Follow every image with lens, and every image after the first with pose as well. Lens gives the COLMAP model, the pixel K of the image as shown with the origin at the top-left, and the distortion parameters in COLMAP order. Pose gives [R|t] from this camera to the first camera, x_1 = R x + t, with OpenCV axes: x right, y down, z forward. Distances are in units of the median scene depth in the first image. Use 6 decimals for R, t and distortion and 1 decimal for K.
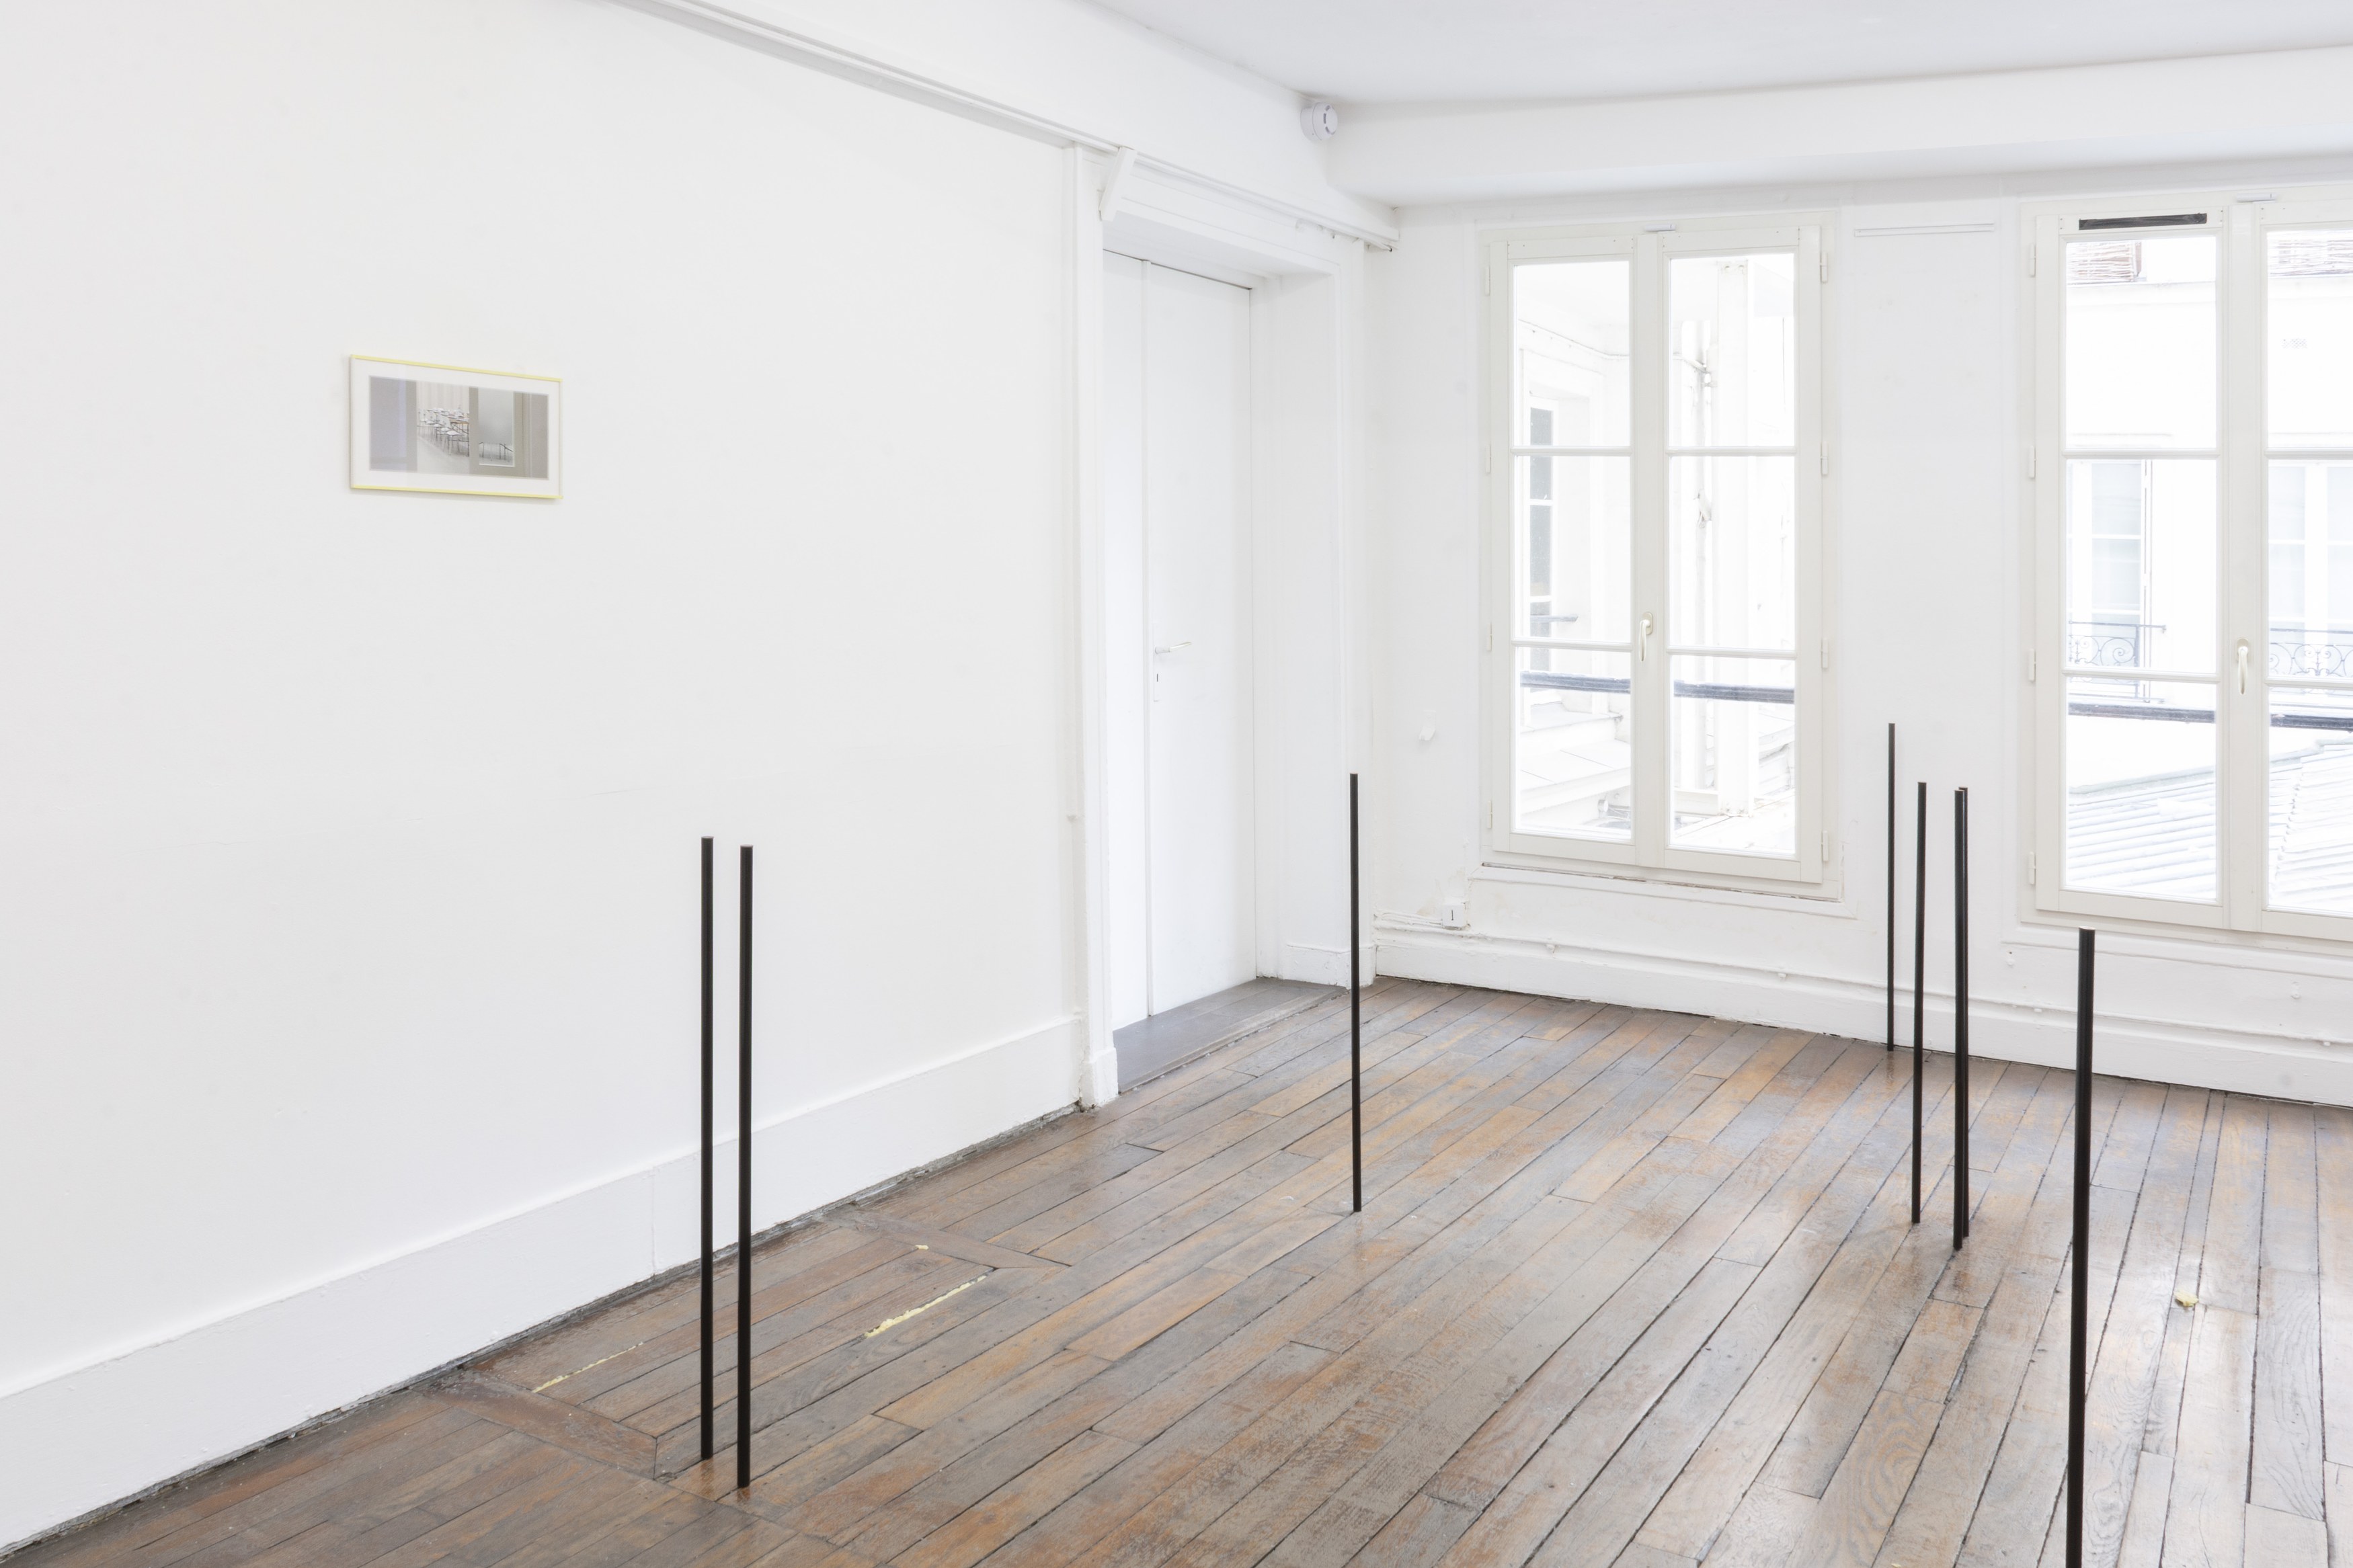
lens RADIAL K [[1722.2, 0, 1176.5], [0, 1722.2, 784.0], [0, 0, 1]] dist [0.000051, -0.001157]
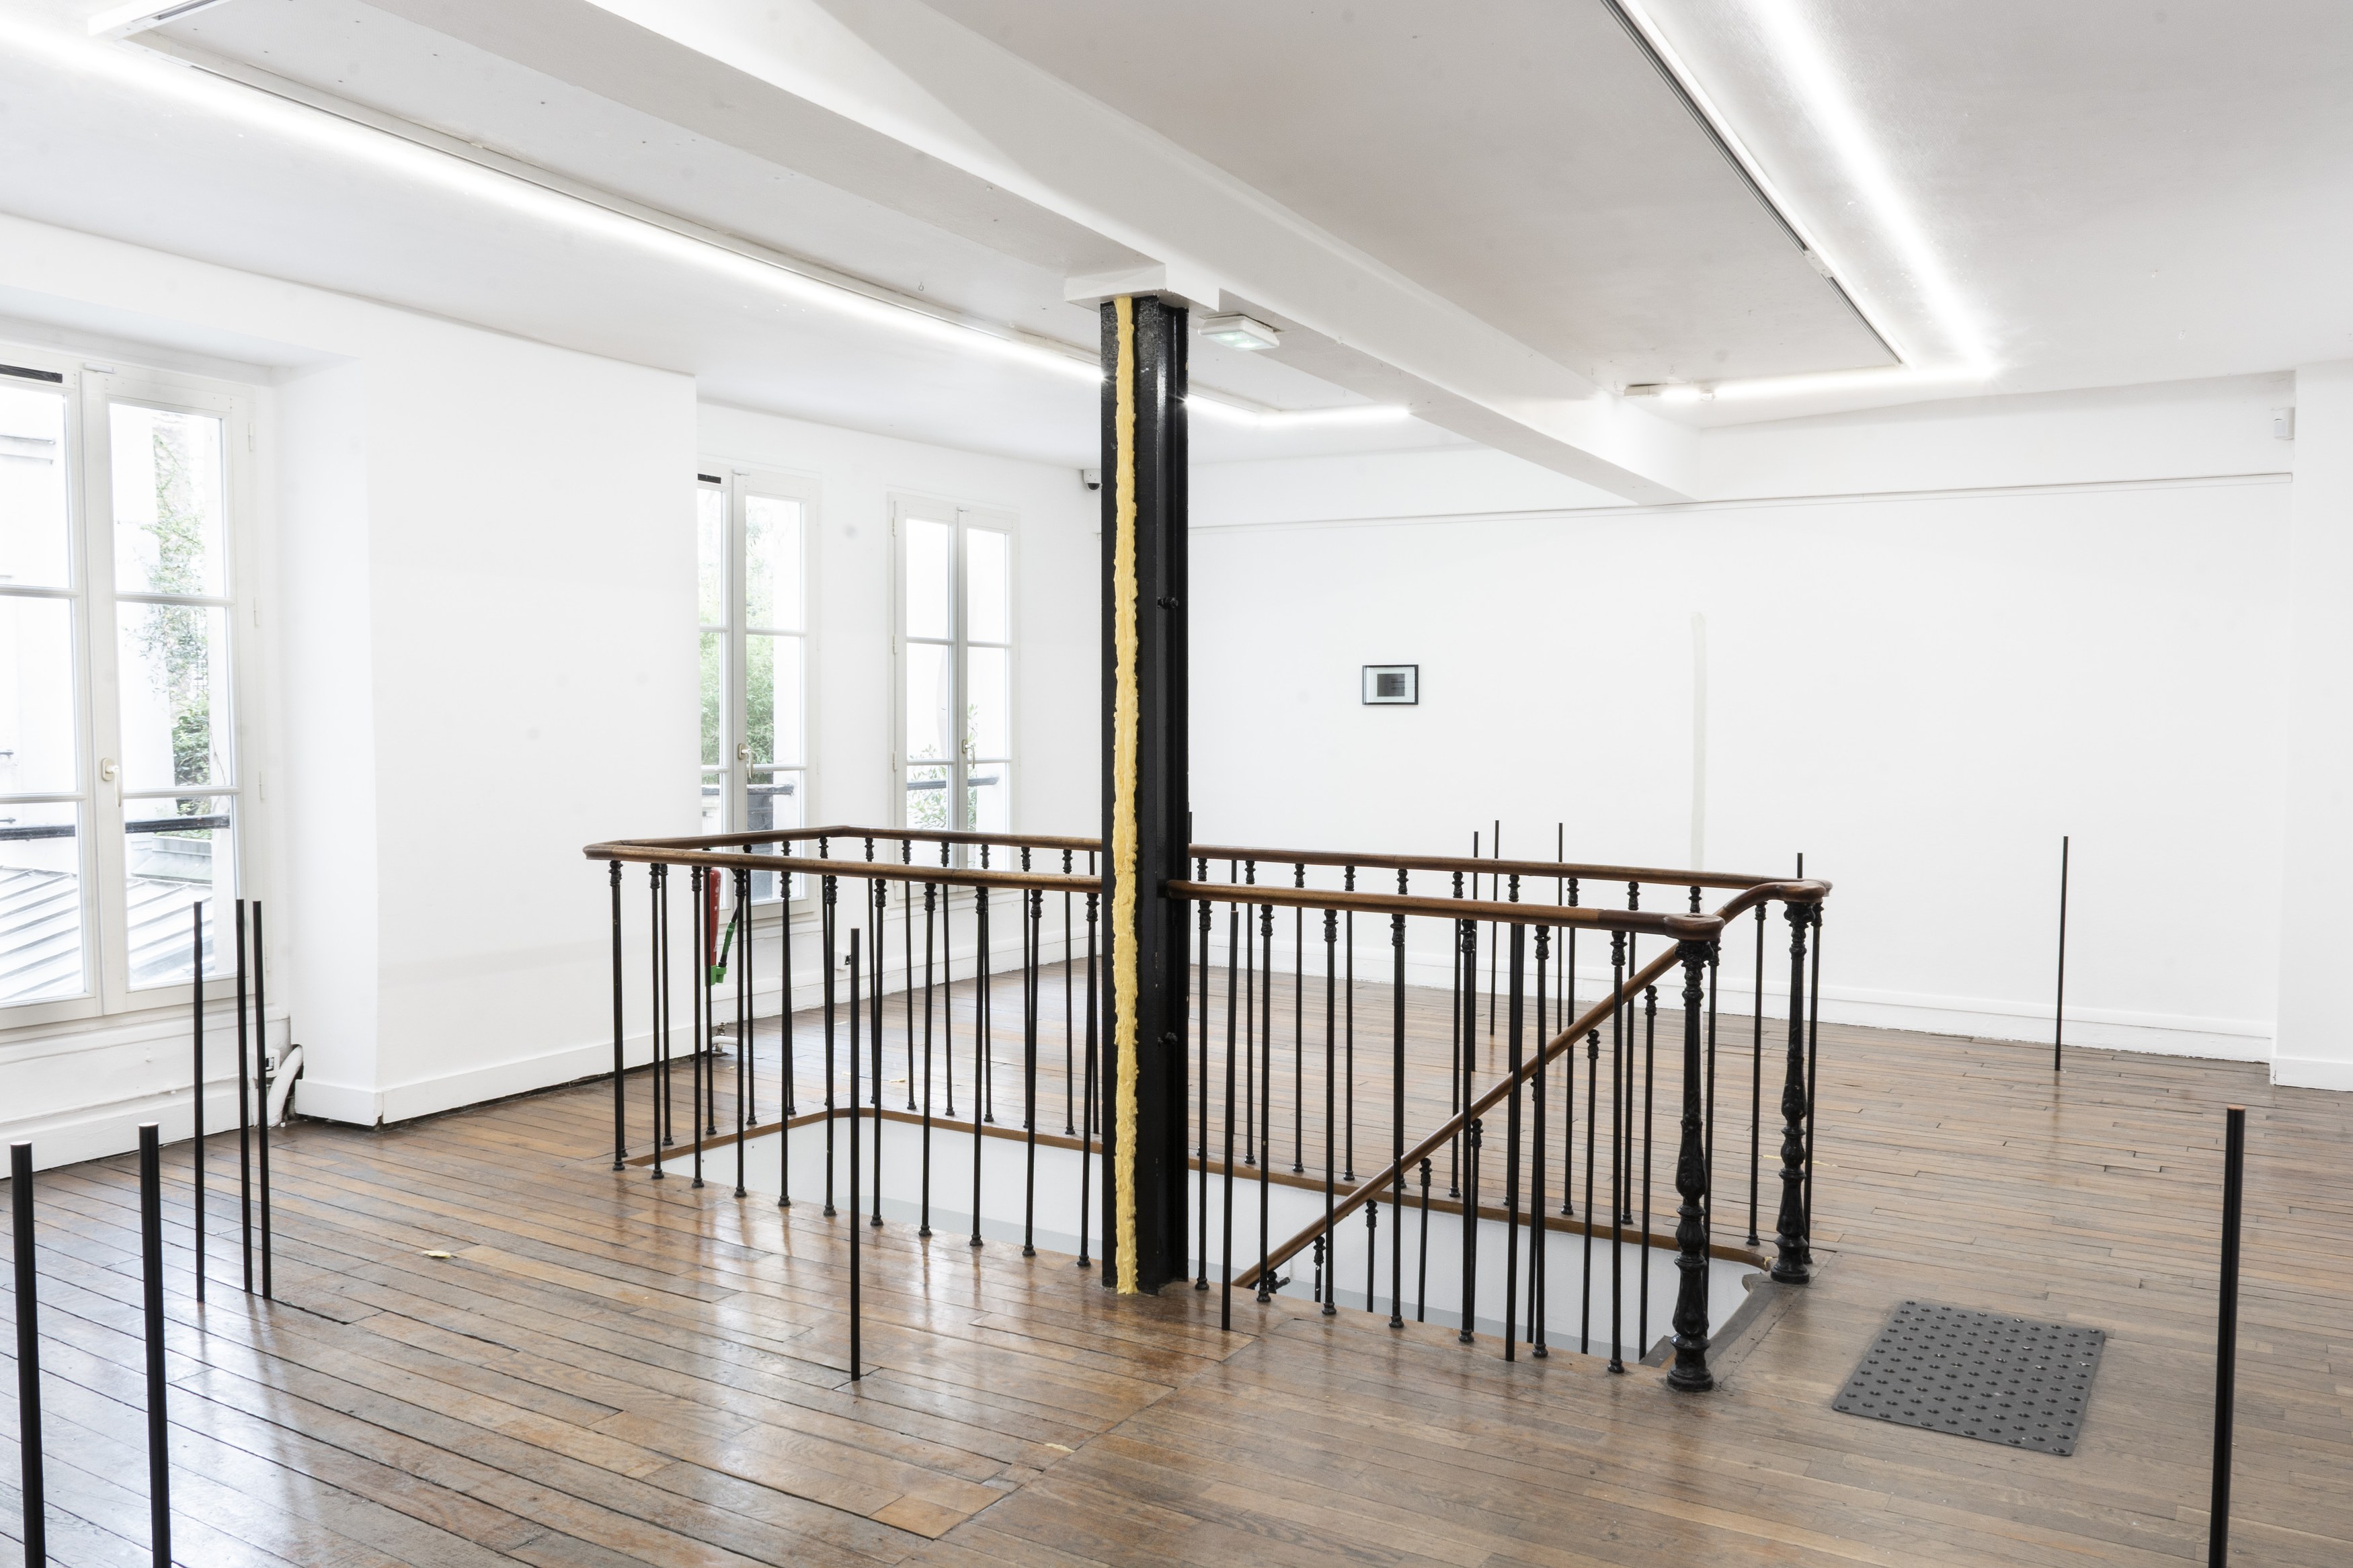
lens RADIAL K [[1722.2, 0, 1176.5], [0, 1722.2, 784.0], [0, 0, 1]] dist [0.000051, -0.001157]
pose [[0.086294, -0.077605, 0.993243, -0.640201], [0.131607, 0.989113, 0.065848, -0.065892], [-0.987539, 0.125035, 0.095568, 0.296274]]
